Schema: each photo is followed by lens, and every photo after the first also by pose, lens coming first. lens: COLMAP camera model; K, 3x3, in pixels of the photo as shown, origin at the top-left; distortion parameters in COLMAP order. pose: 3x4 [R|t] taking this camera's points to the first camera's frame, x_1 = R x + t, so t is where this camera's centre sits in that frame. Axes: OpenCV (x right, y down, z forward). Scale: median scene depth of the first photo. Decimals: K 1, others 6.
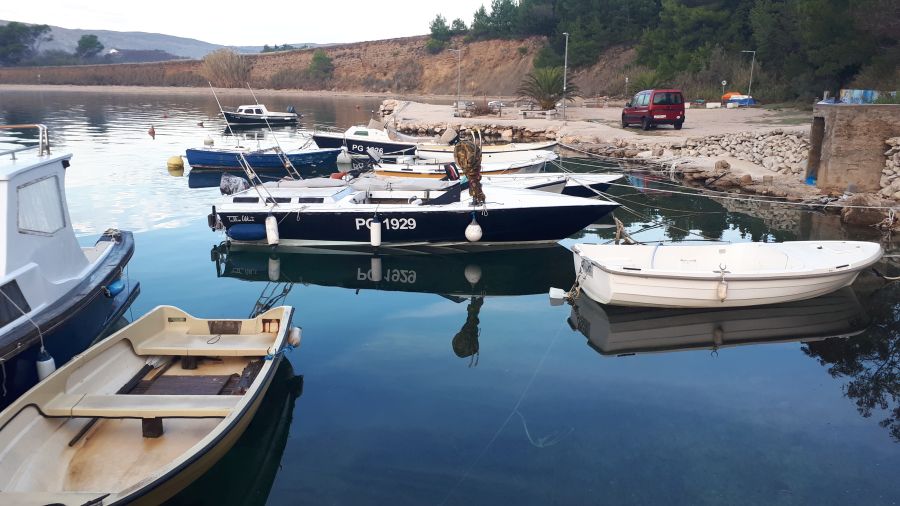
lens RADIAL K [[720.0, 0, 450.0], [0, 720.0, 253.0], [0, 0, 1]] dist [0.055846, -0.083591]
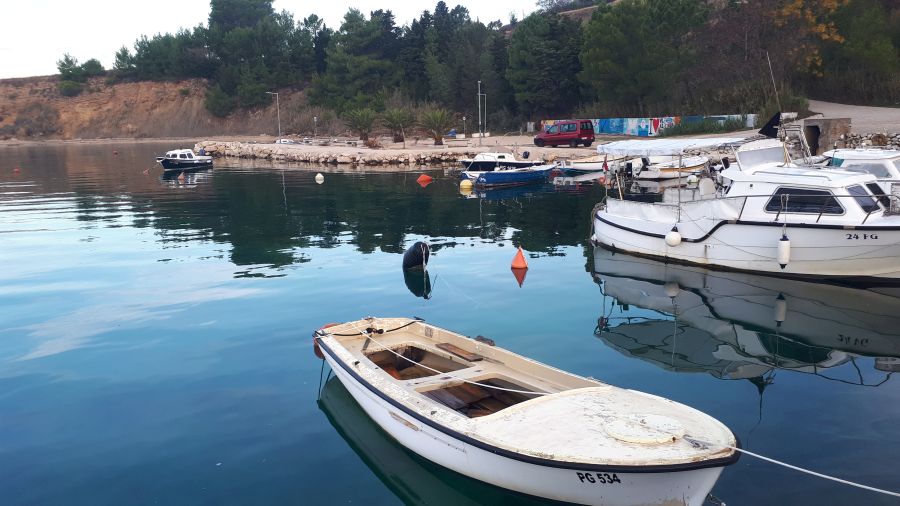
lens RADIAL K [[720.0, 0, 450.0], [0, 720.0, 253.0], [0, 0, 1]] dist [0.055846, -0.083591]
pose [[0.808290, -0.133819, 0.573375, -0.205993], [0.163378, 0.986564, -0.000062, -0.000419], [-0.565663, 0.093727, 0.819293, -0.009849]]
